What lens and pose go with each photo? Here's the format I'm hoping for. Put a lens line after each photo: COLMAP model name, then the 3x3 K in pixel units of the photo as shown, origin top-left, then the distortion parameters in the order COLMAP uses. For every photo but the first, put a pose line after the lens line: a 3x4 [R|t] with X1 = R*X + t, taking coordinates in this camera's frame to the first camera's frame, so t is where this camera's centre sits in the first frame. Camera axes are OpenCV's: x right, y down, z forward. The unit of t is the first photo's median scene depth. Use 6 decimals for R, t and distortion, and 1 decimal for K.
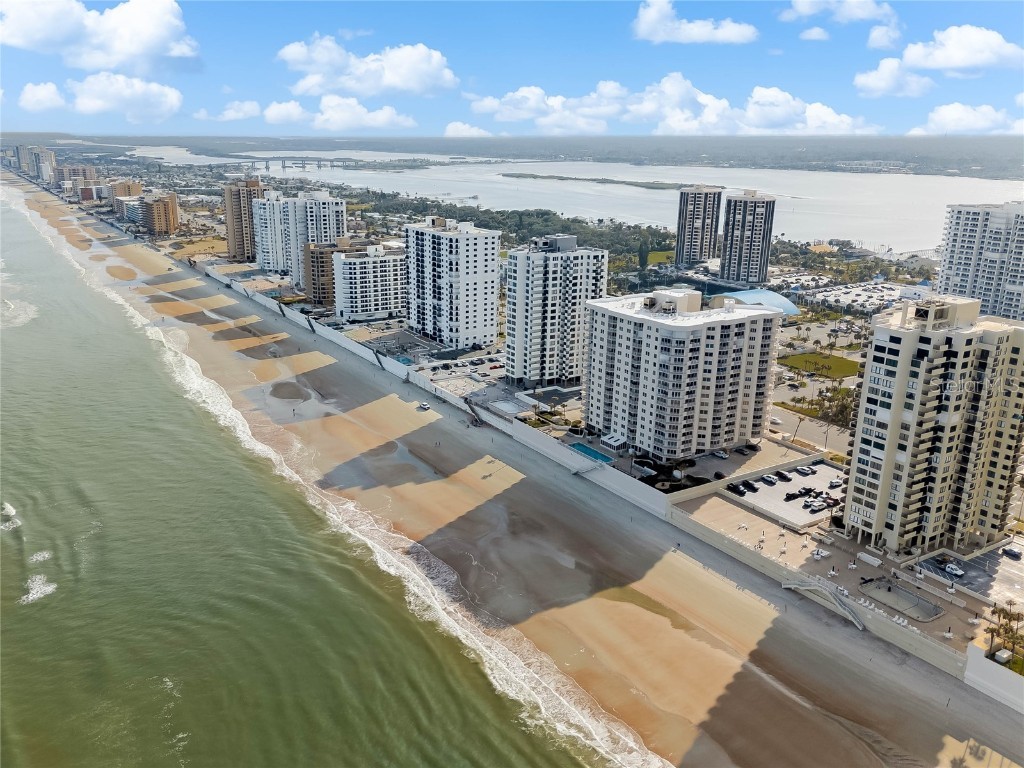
lens RADIAL K [[842.8, 0, 454.9], [0, 842.8, 383.4], [0, 0, 1]] dist [0.110809, -0.146409]
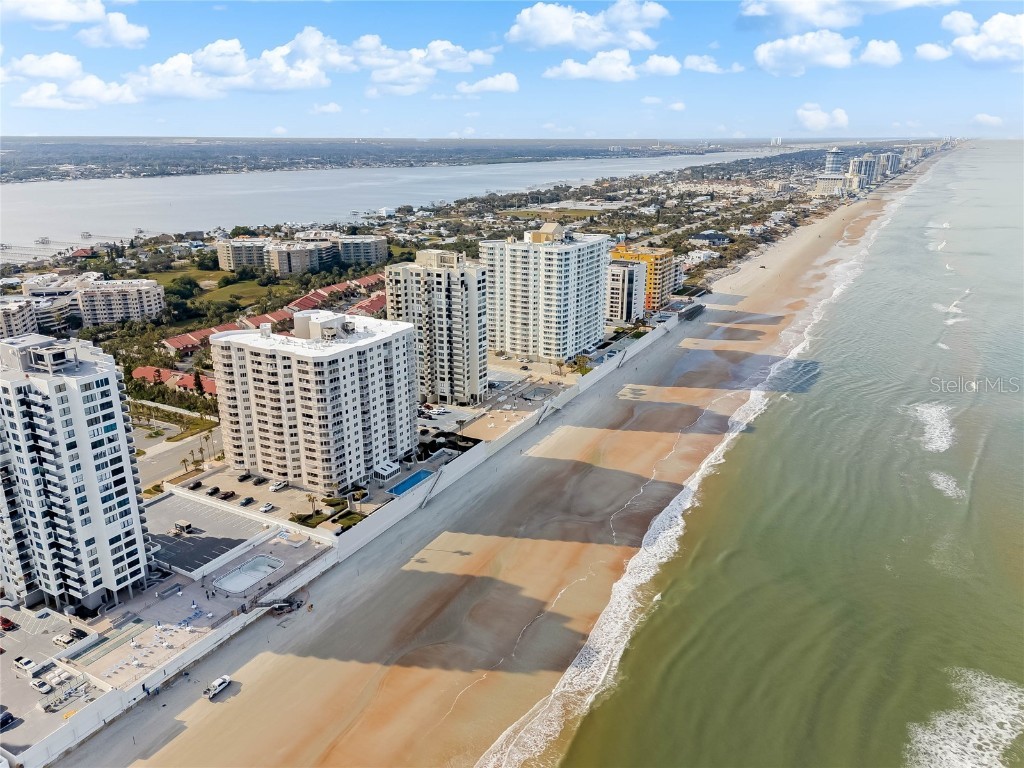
lens RADIAL K [[759.3, 0, 514.1], [0, 759.3, 379.9], [0, 0, 1]] dist [0.094721, -0.094792]
pose [[-0.518773, -0.260199, 0.814353, -0.563897], [0.244140, 0.867801, 0.432803, -0.358266], [-0.819311, 0.423342, -0.386666, 1.157244]]
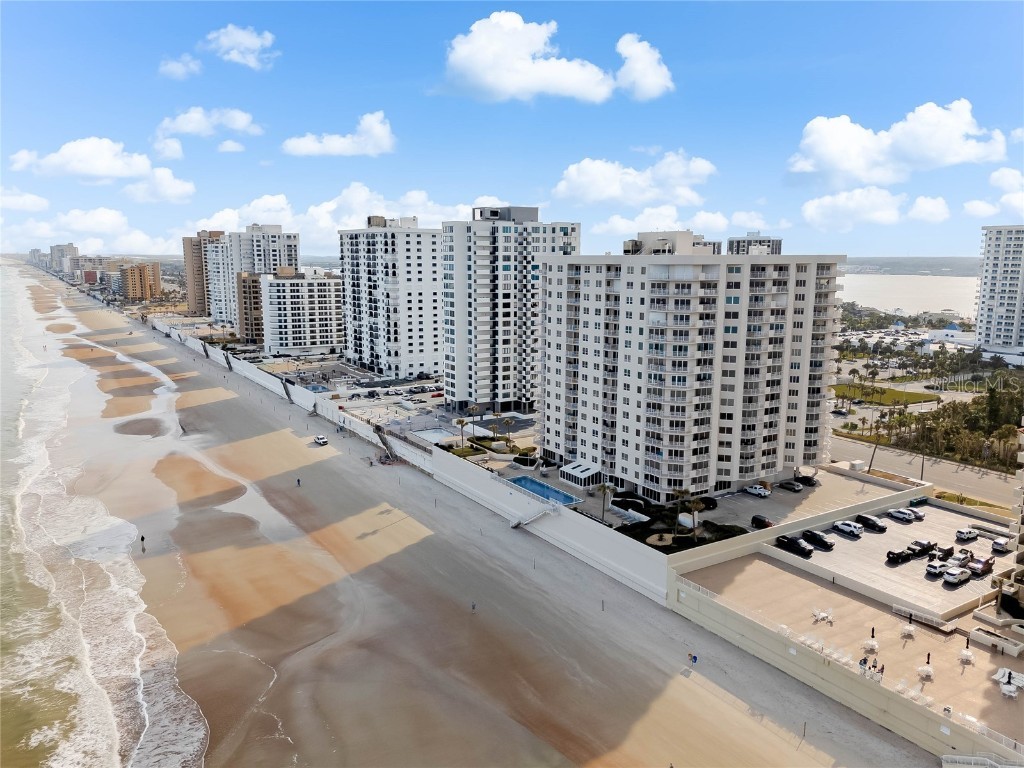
lens RADIAL K [[759.3, 0, 514.1], [0, 759.3, 379.9], [0, 0, 1]] dist [0.094721, -0.094792]
pose [[0.999170, -0.002249, 0.040684, 0.116351], [0.007439, 0.991764, -0.127865, 0.071203], [-0.040061, 0.128061, 0.990957, 0.447777]]
